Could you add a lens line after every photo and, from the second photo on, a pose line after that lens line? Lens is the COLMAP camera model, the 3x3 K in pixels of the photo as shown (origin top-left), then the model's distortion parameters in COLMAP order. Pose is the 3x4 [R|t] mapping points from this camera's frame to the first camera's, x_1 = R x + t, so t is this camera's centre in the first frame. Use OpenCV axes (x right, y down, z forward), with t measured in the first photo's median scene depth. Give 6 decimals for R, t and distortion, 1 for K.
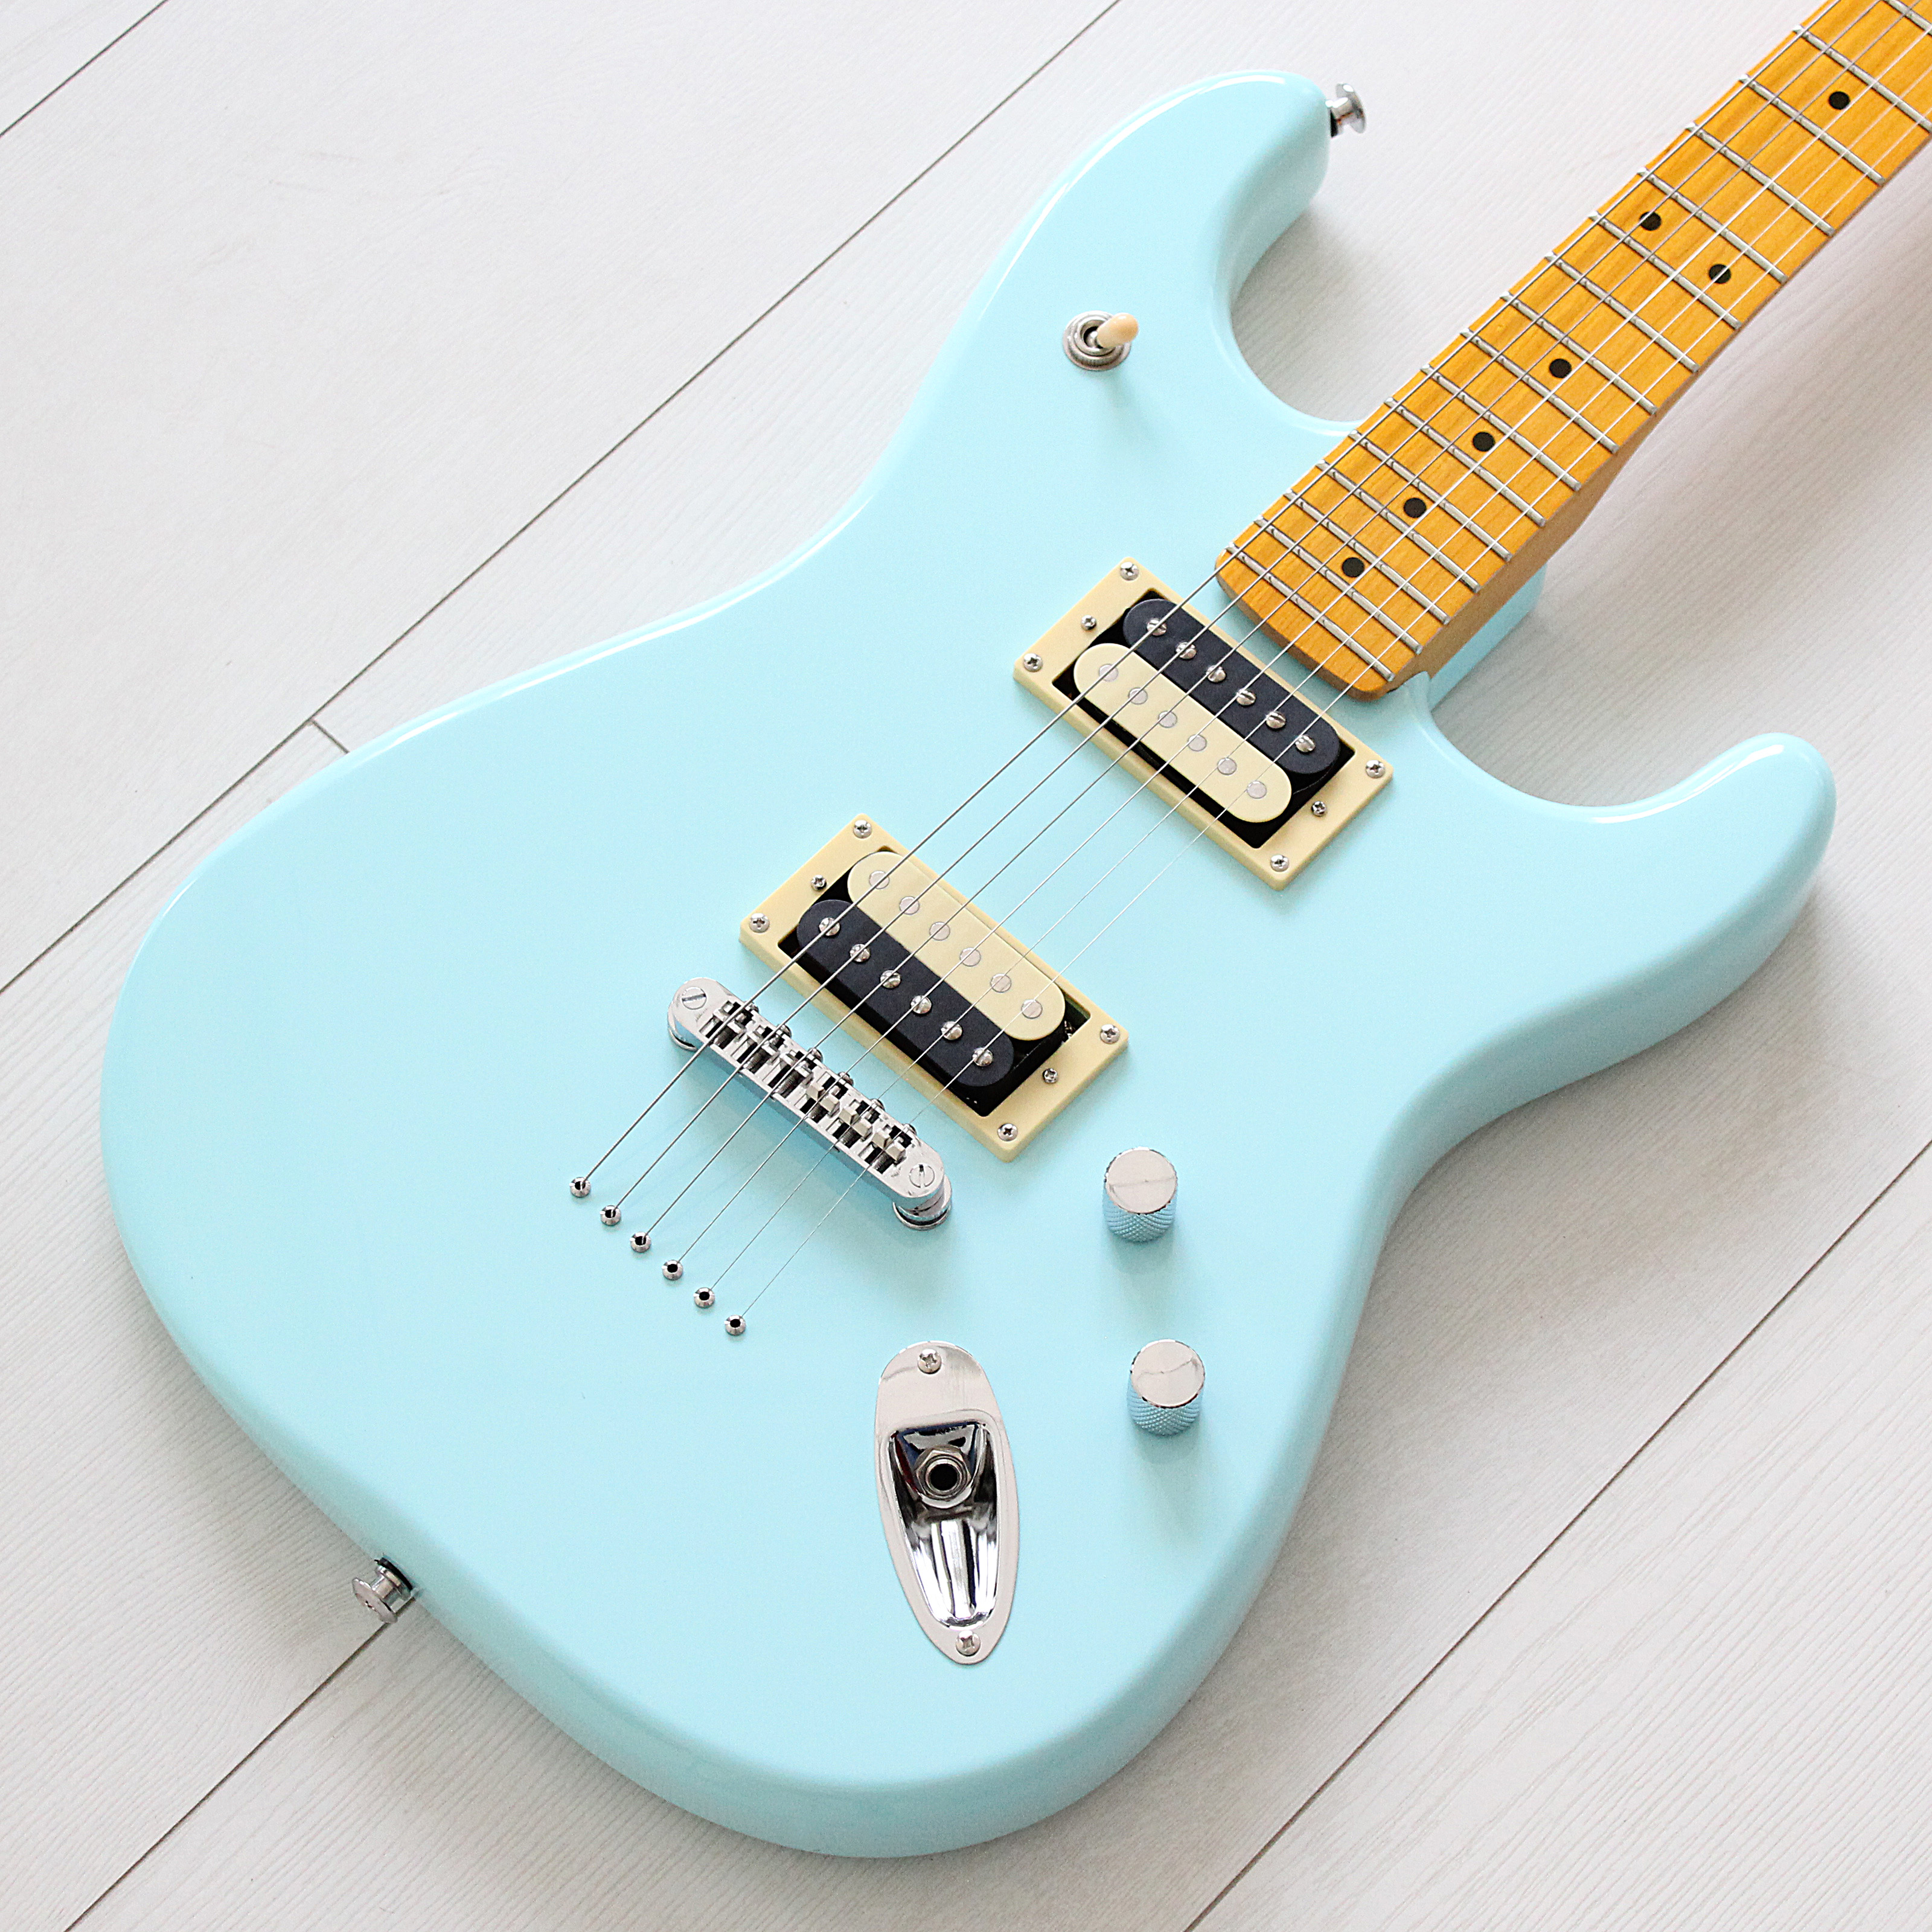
lens RADIAL K [[5273.8, 0, 967.8], [0, 5273.8, 939.7], [0, 0, 1]] dist [-0.017586, -0.035741]
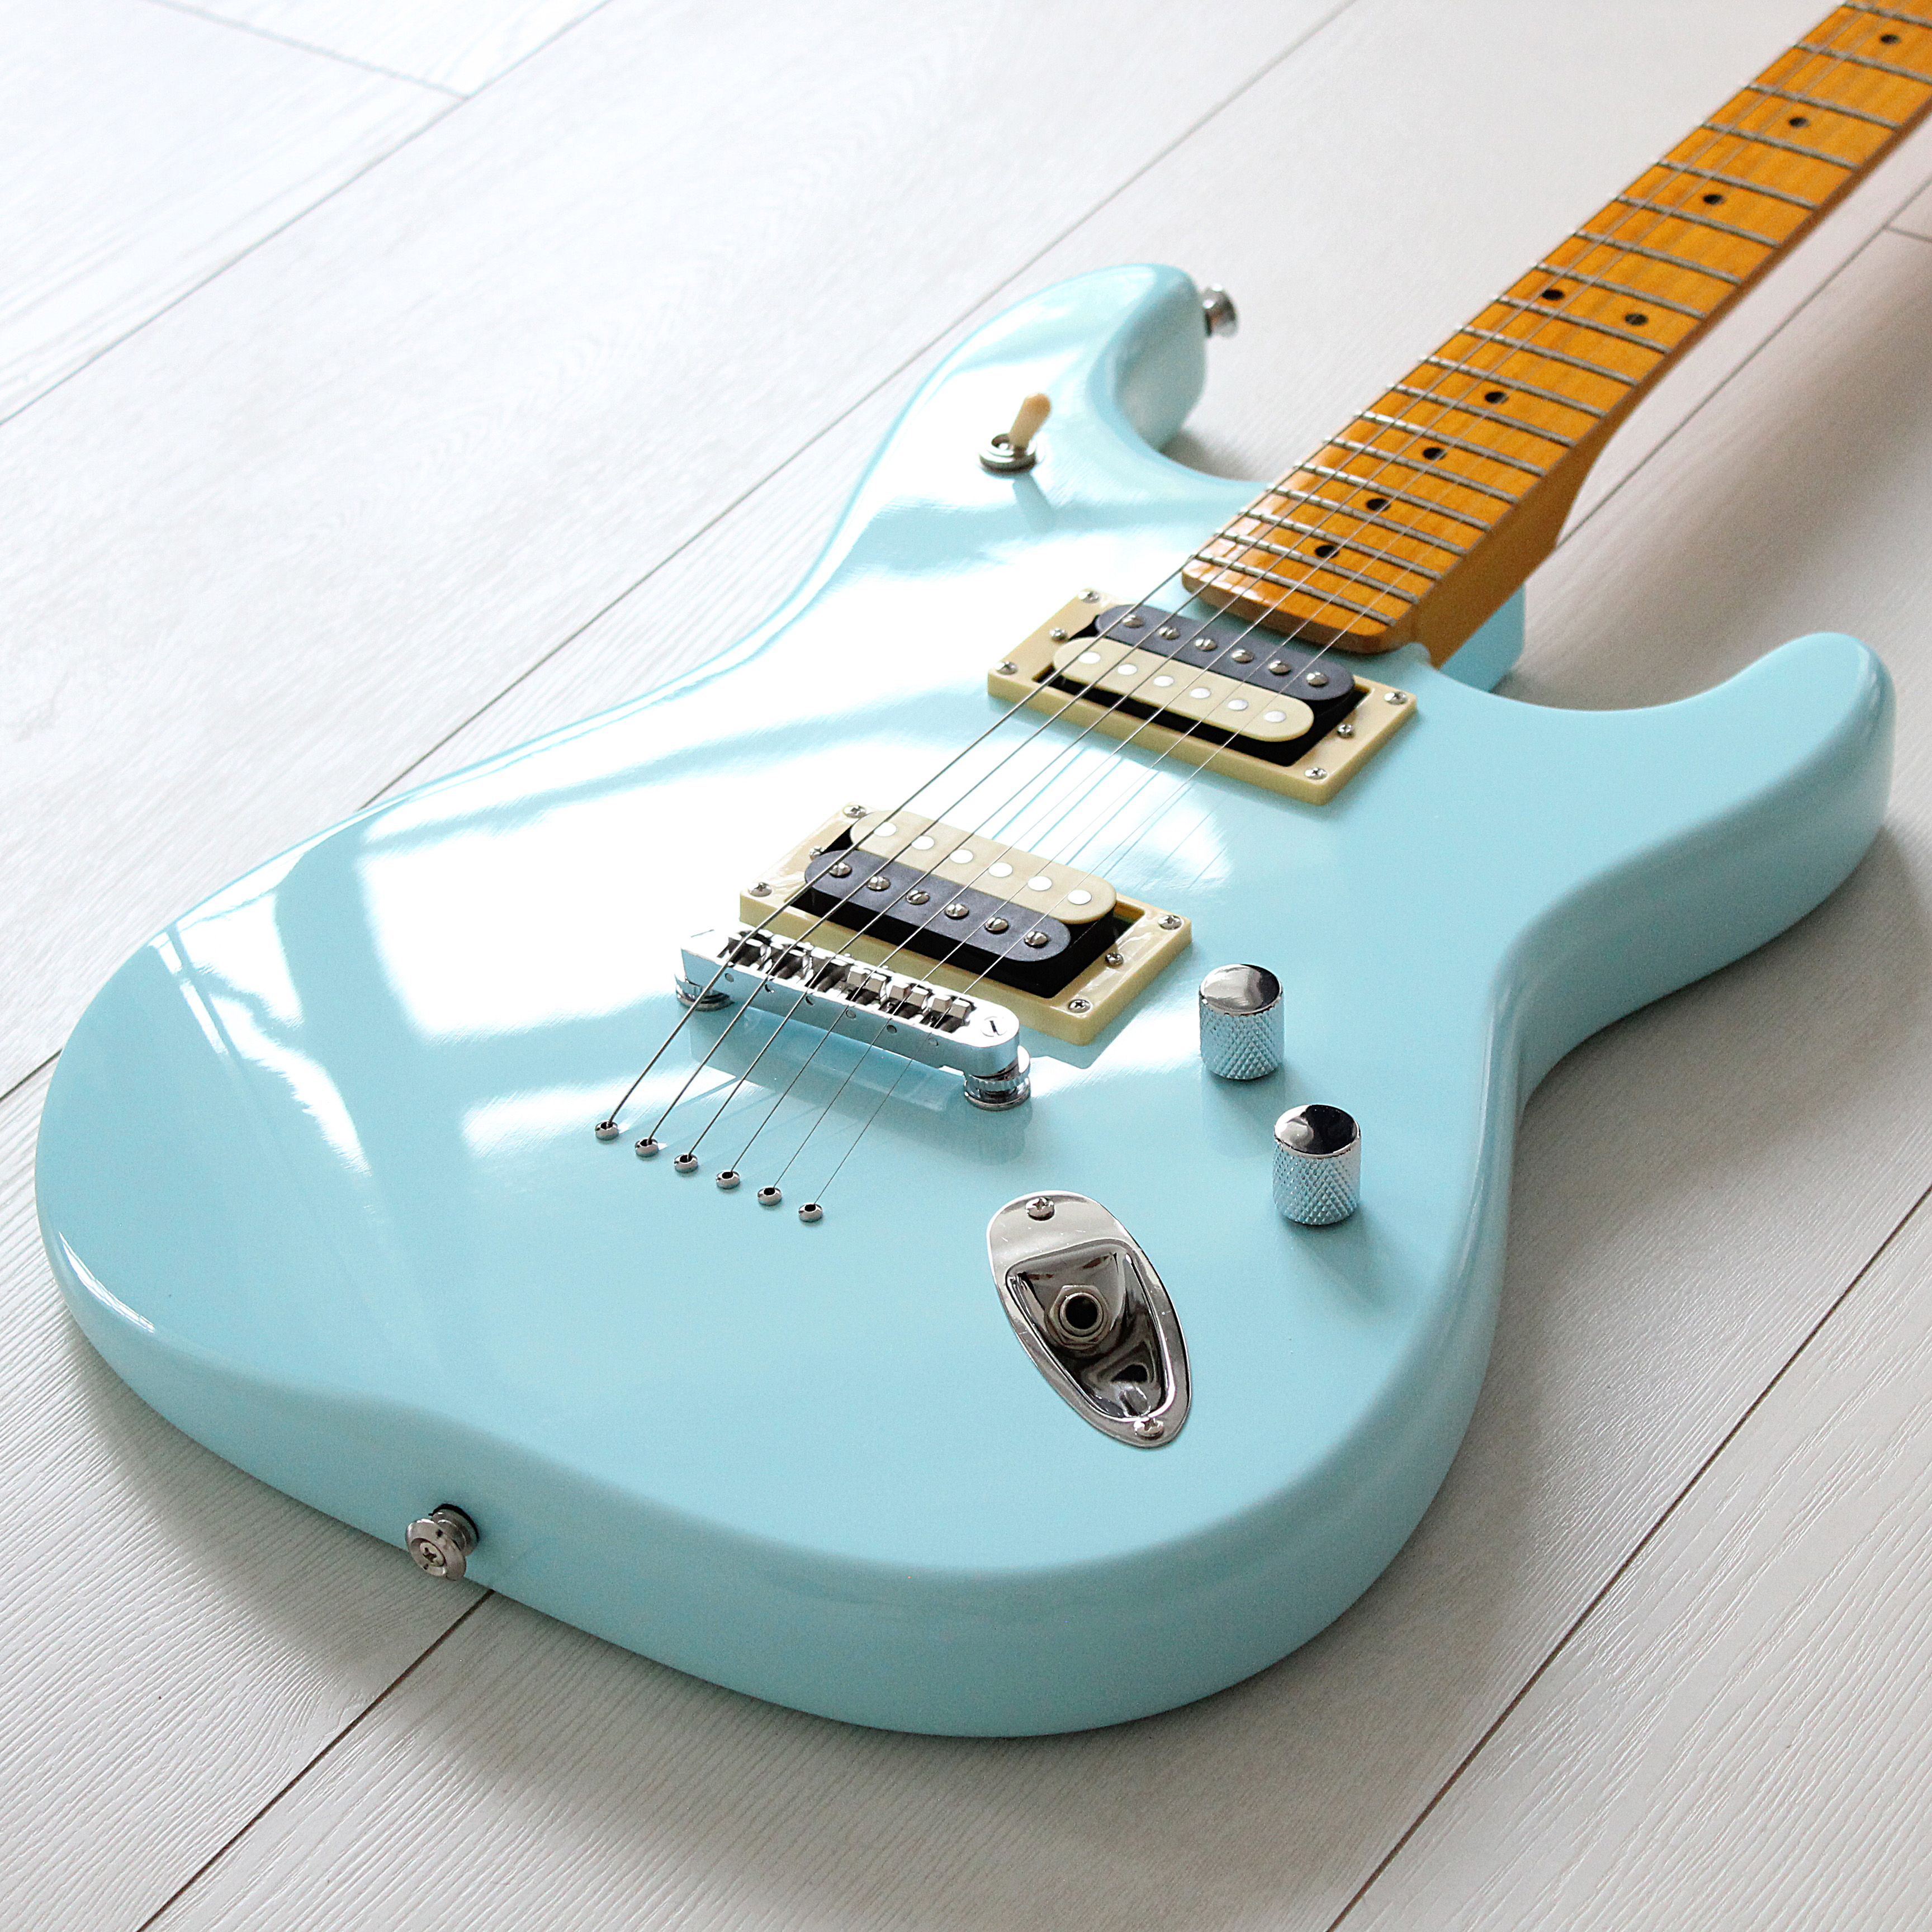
lens RADIAL K [[5633.3, 0, 940.9], [0, 5633.3, 890.9], [0, 0, 1]] dist [0.049279, -0.315262]
pose [[0.985658, -0.134206, 0.102304, -0.107973], [0.166606, 0.870298, -0.463491, 0.448263], [-0.026832, 0.473888, 0.880176, 0.159634]]
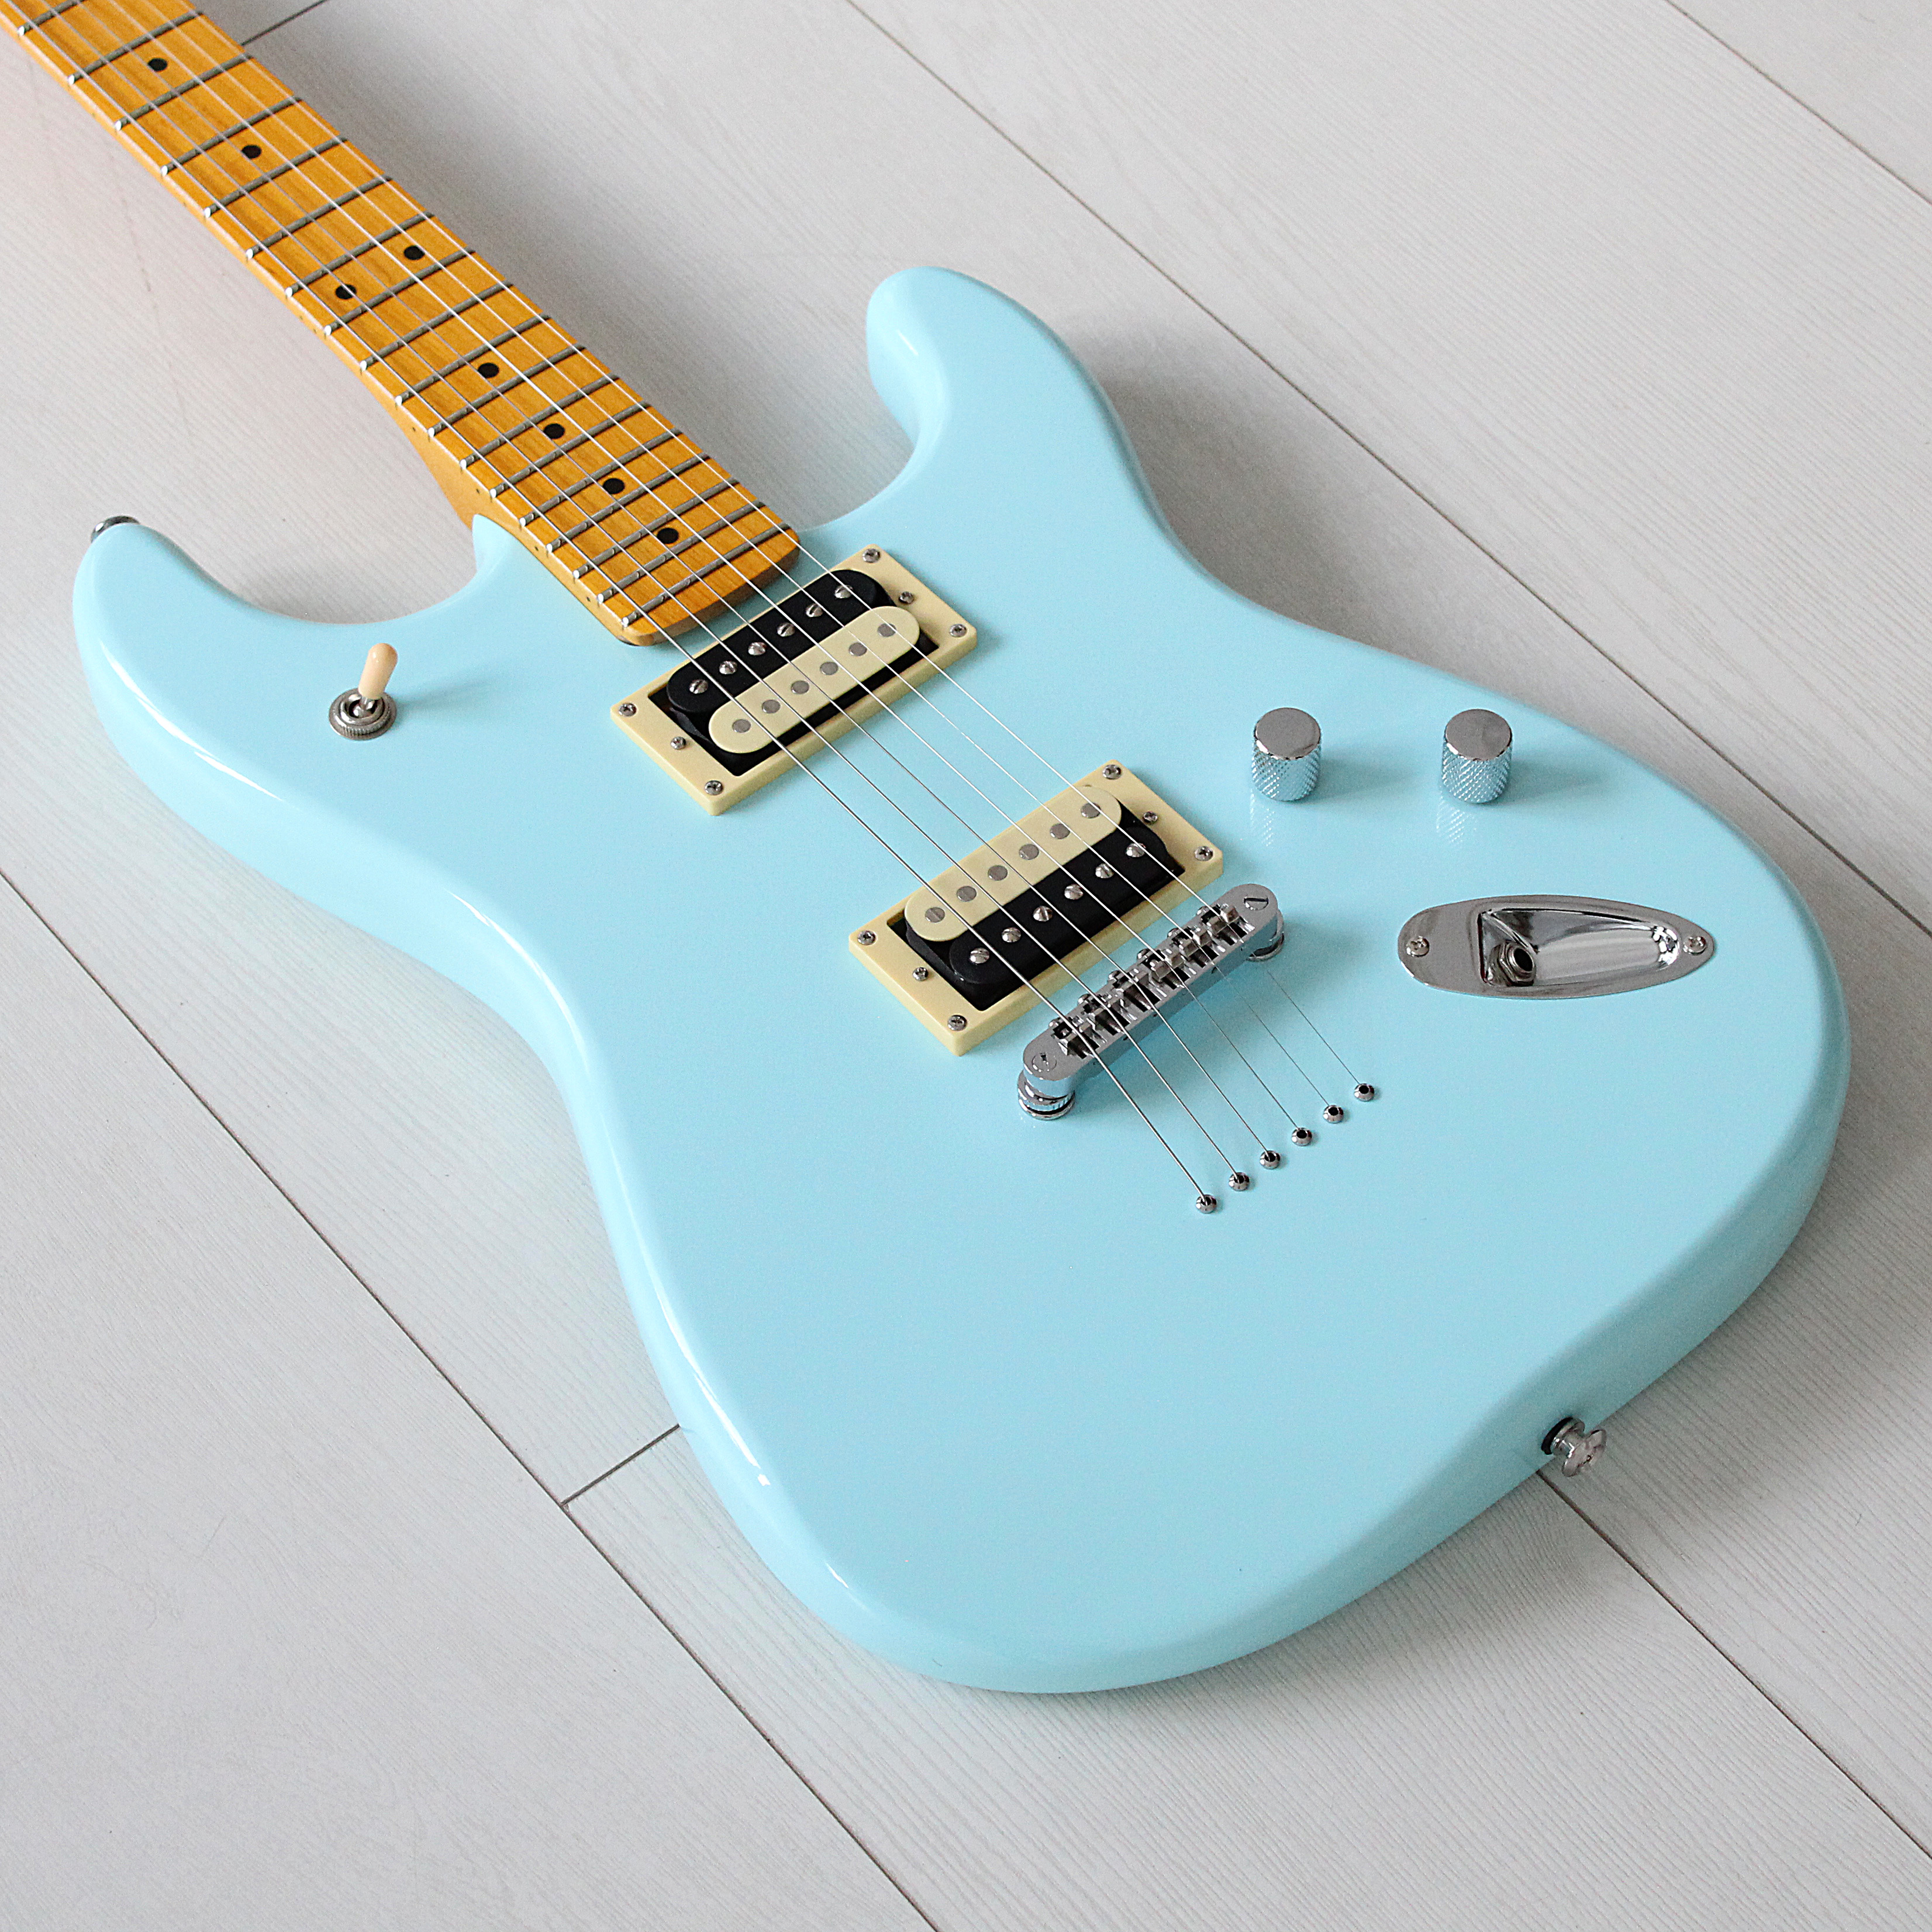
lens RADIAL K [[5273.8, 0, 967.8], [0, 5273.8, 939.7], [0, 0, 1]] dist [-0.017586, -0.035741]
pose [[0.133644, -0.796471, 0.589723, -0.632668], [0.905557, 0.339898, 0.253842, -0.267478], [-0.402623, 0.500104, 0.766675, 0.210556]]
